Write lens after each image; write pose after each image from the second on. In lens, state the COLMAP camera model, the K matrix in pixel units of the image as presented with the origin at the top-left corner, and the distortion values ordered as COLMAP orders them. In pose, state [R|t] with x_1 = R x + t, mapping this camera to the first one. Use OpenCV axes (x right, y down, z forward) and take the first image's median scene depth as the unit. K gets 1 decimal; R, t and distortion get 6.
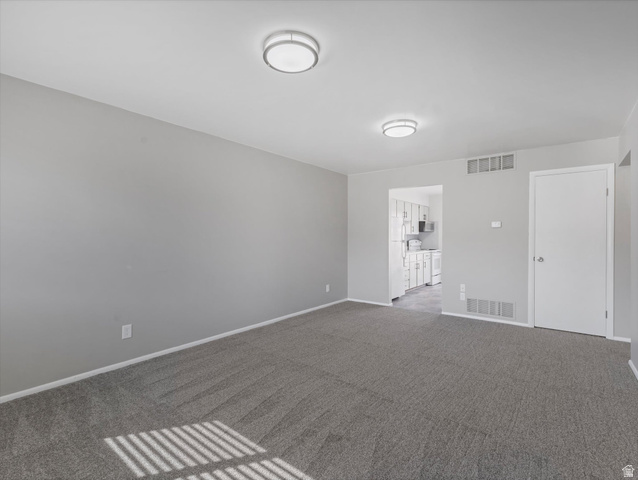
lens RADIAL K [[310.3, 0, 319.0], [0, 310.3, 240.0], [0, 0, 1]] dist [0.000497, 0.000287]
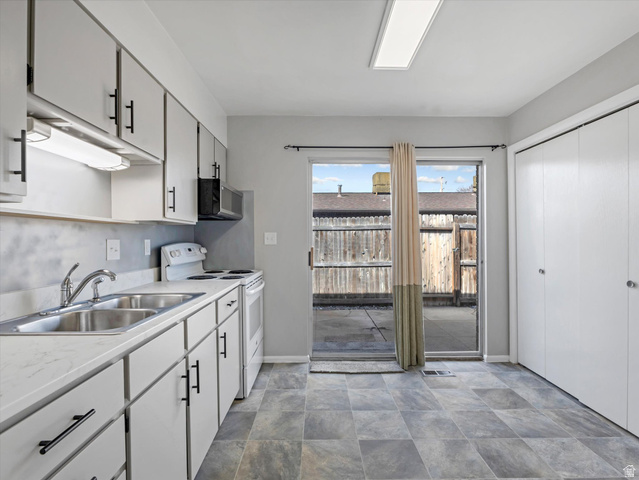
lens RADIAL K [[310.8, 0, 319.5], [0, 310.8, 240.0], [0, 0, 1]] dist [0.000497, 0.000287]
pose [[0.781705, -0.013077, 0.623512, 0.228835], [0.001041, 0.999806, 0.019665, -0.010182], [-0.623648, -0.014723, 0.781567, 0.700460]]
